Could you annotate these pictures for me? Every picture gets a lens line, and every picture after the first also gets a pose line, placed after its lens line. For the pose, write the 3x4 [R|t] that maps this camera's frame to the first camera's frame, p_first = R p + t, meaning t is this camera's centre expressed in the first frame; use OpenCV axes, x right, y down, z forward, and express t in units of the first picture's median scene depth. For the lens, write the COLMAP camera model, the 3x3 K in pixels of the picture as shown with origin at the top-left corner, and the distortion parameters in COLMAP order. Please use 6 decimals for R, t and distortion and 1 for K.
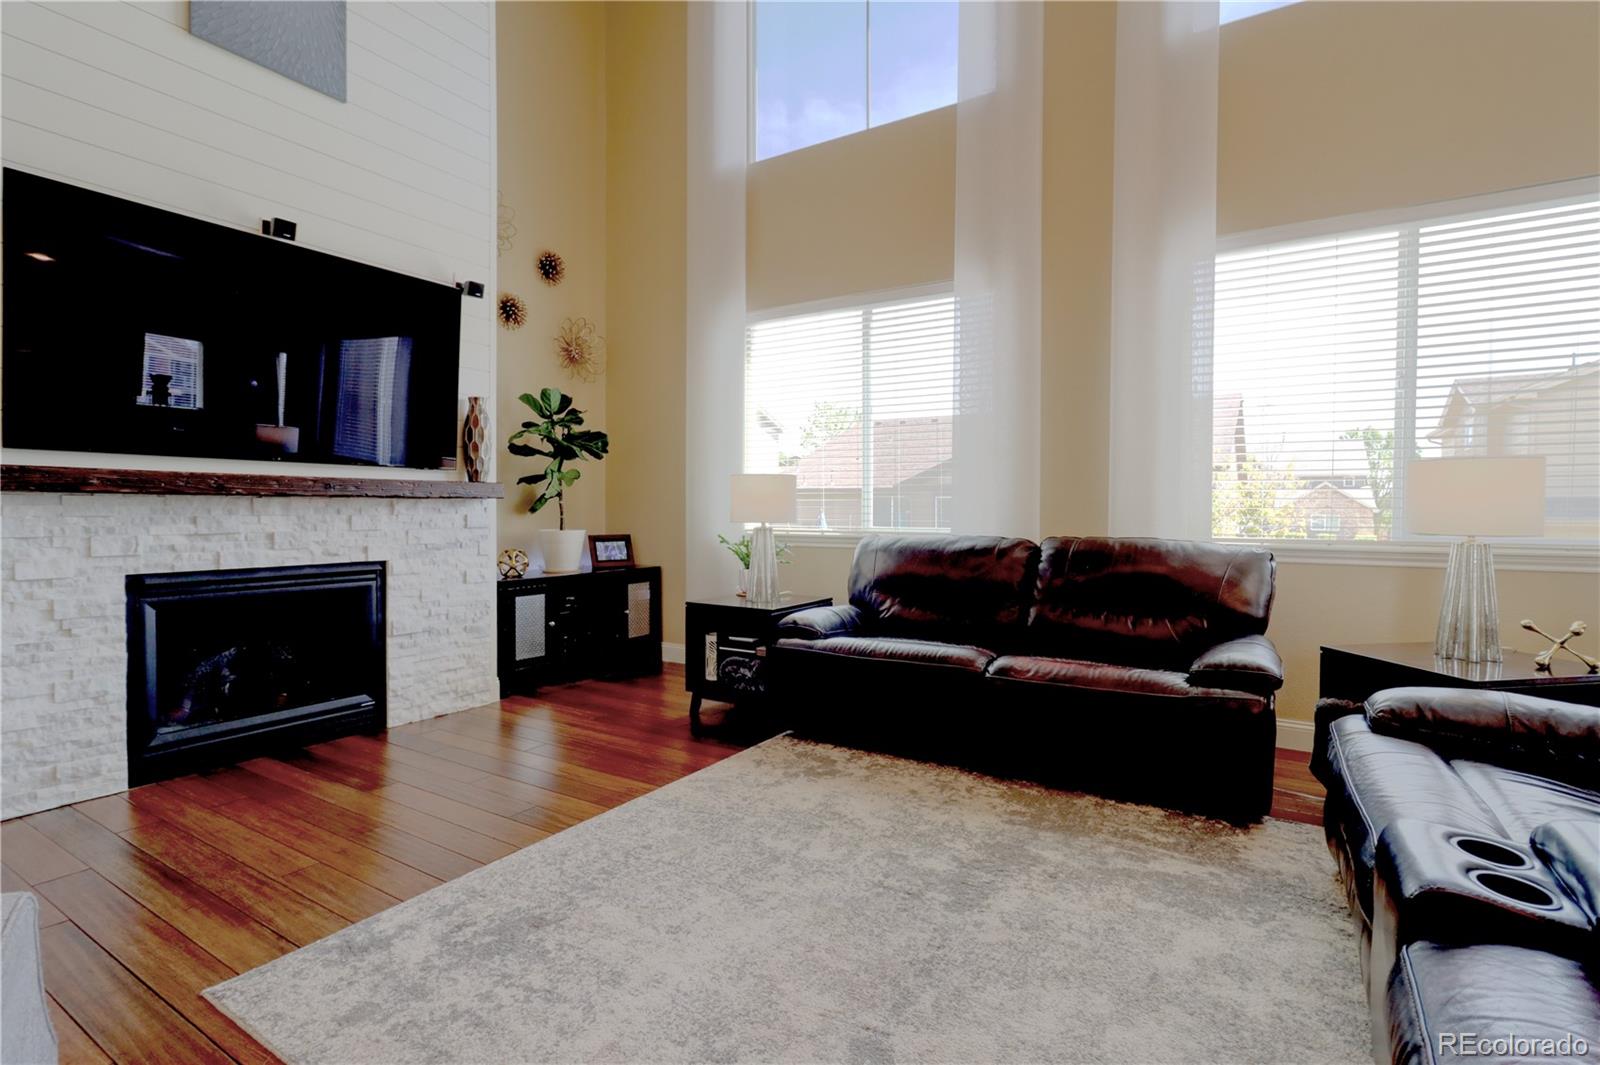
lens RADIAL K [[742.2, 0, 800.0], [0, 742.2, 532.5], [0, 0, 1]] dist [-0.001467, -0.000088]
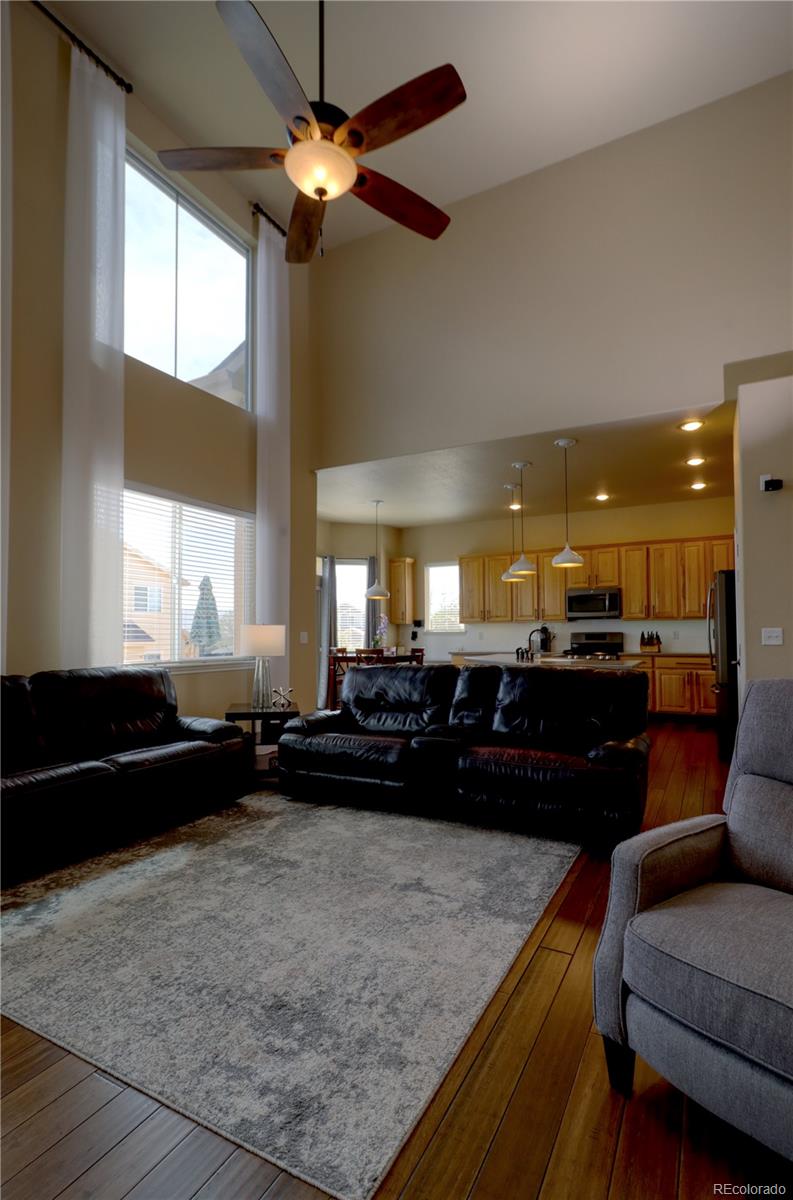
lens RADIAL K [[578.1, 0, 419.9], [0, 578.1, 599.2], [0, 0, 1]] dist [-0.002000, 0.000985]
pose [[-0.082319, 0.061274, 0.994721, -1.080145], [0.034725, 0.997678, -0.058583, -0.051549], [-0.996001, 0.029719, -0.084256, 0.672358]]
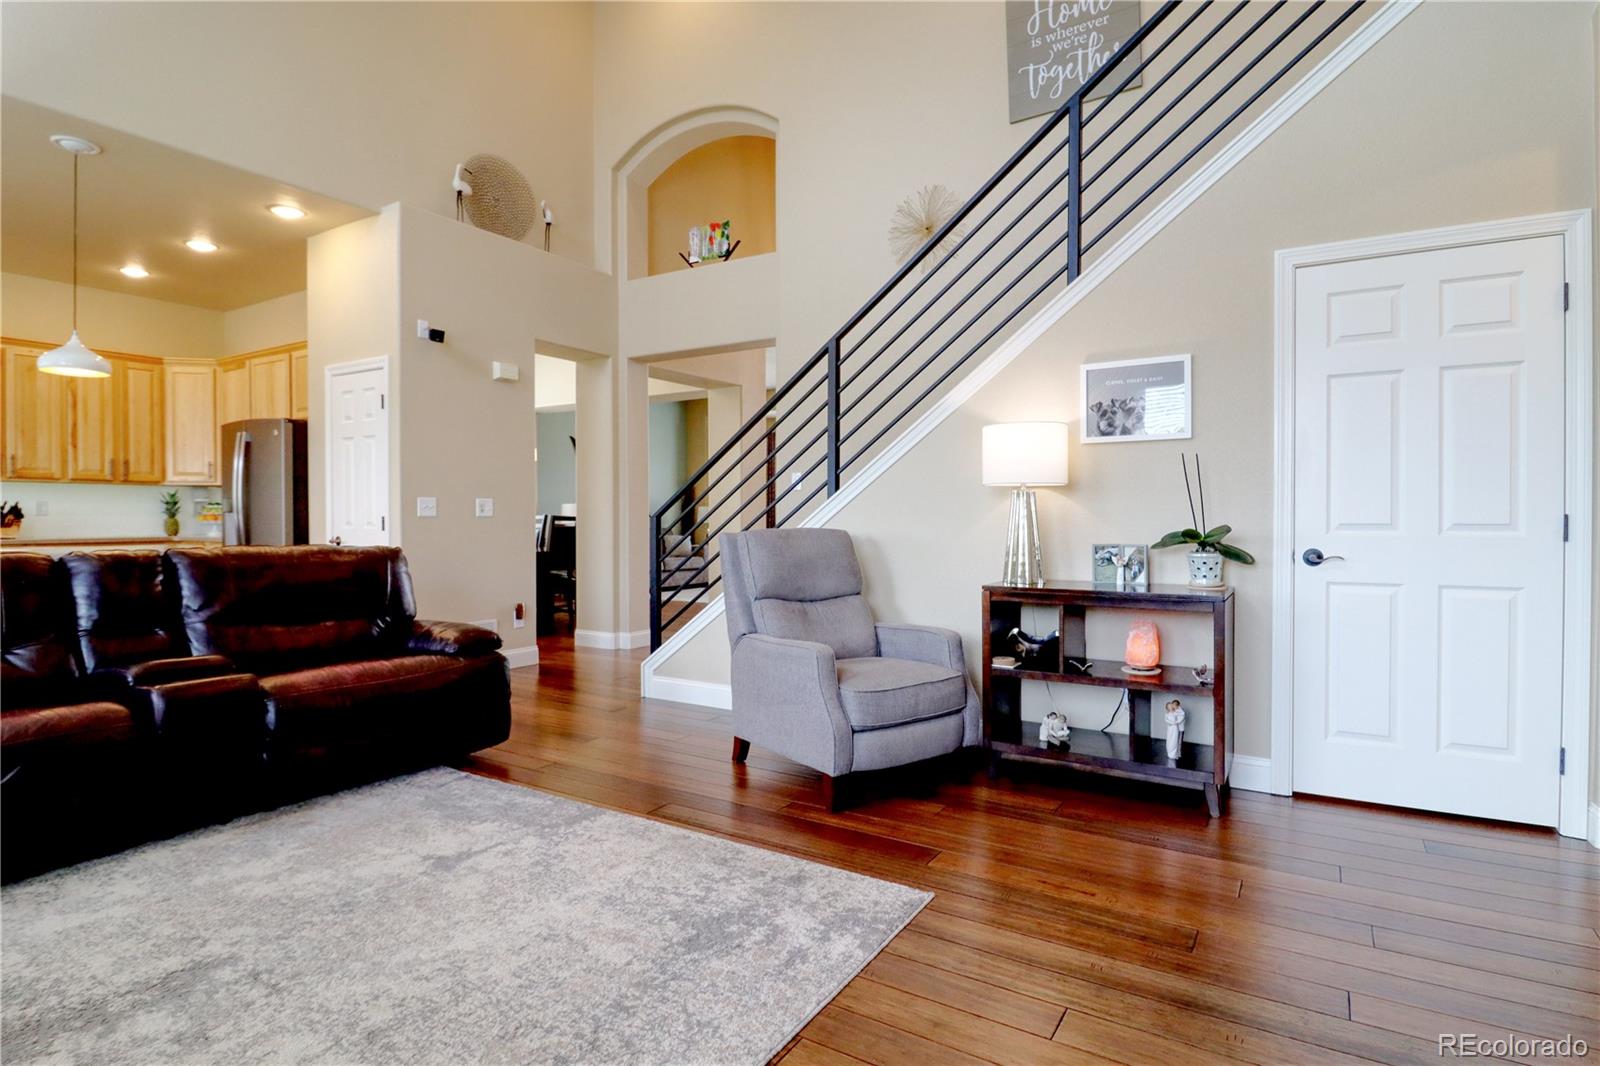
lens RADIAL K [[801.8, 0, 806.7], [0, 801.8, 513.6], [0, 0, 1]] dist [-0.002392, -0.014779]
pose [[-0.999979, -0.002946, -0.005743, -0.400878], [-0.003088, 0.999683, 0.025002, -0.045608], [0.005667, 0.025019, -0.999671, 1.636812]]
